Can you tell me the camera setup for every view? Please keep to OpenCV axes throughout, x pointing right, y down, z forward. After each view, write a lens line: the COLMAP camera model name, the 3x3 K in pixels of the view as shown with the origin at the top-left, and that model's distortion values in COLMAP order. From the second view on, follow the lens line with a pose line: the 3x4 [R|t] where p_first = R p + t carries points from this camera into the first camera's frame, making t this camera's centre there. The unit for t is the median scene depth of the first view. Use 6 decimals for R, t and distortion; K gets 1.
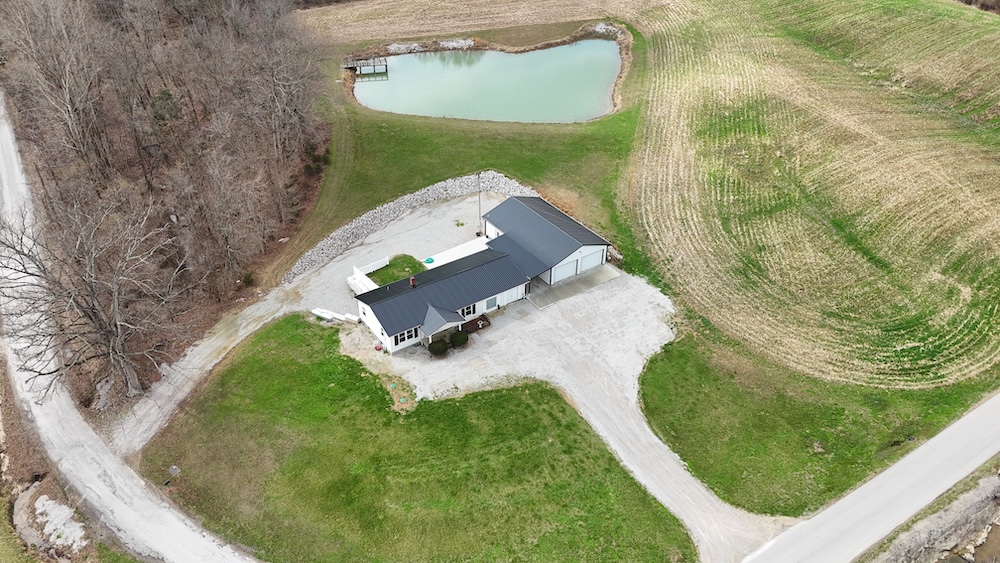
lens RADIAL K [[752.2, 0, 503.6], [0, 752.2, 283.0], [0, 0, 1]] dist [0.106456, -0.097607]
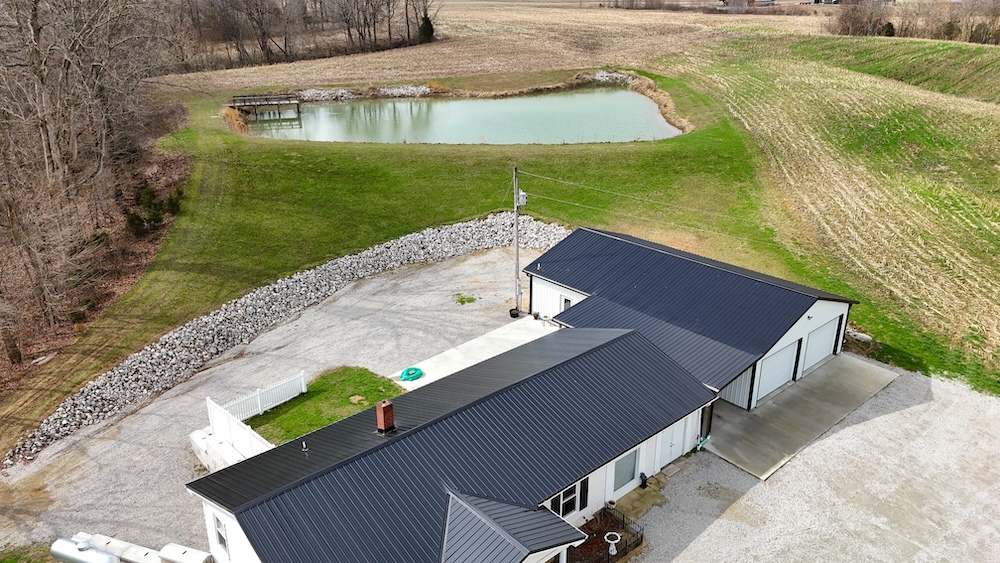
lens RADIAL K [[747.5, 0, 500.0], [0, 747.5, 281.5], [0, 0, 1]] dist [0.082720, -0.091389]
pose [[0.992906, -0.053641, 0.106113, -0.091760], [0.076702, 0.970892, -0.226906, 0.015875], [-0.090853, 0.233436, 0.968119, 0.604509]]
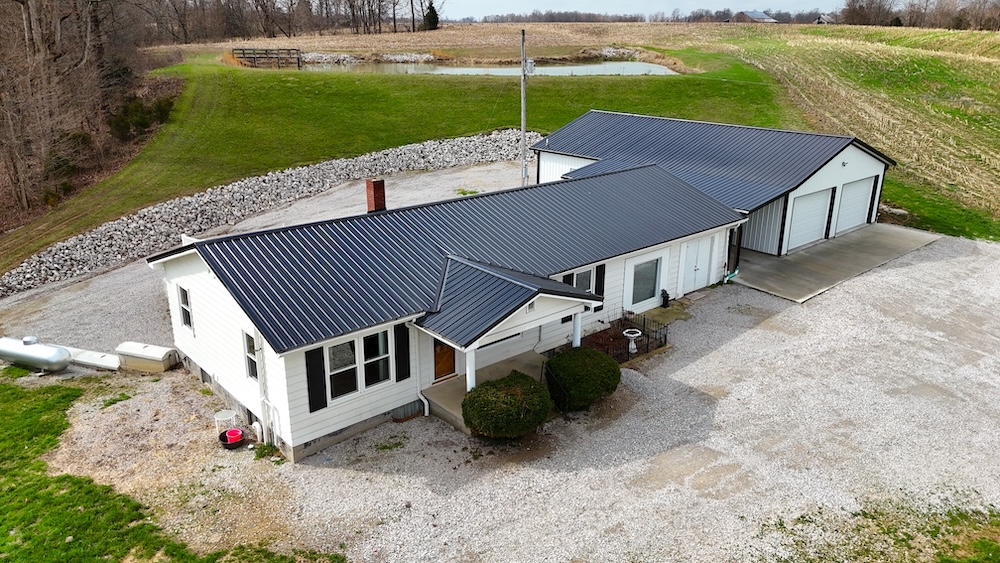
lens RADIAL K [[747.5, 0, 500.0], [0, 747.5, 281.5], [0, 0, 1]] dist [0.082720, -0.091389]
pose [[0.993690, -0.040806, 0.104479, -0.093437], [0.067872, 0.960340, -0.270444, 0.092624], [-0.089300, 0.275829, 0.957050, 0.657618]]
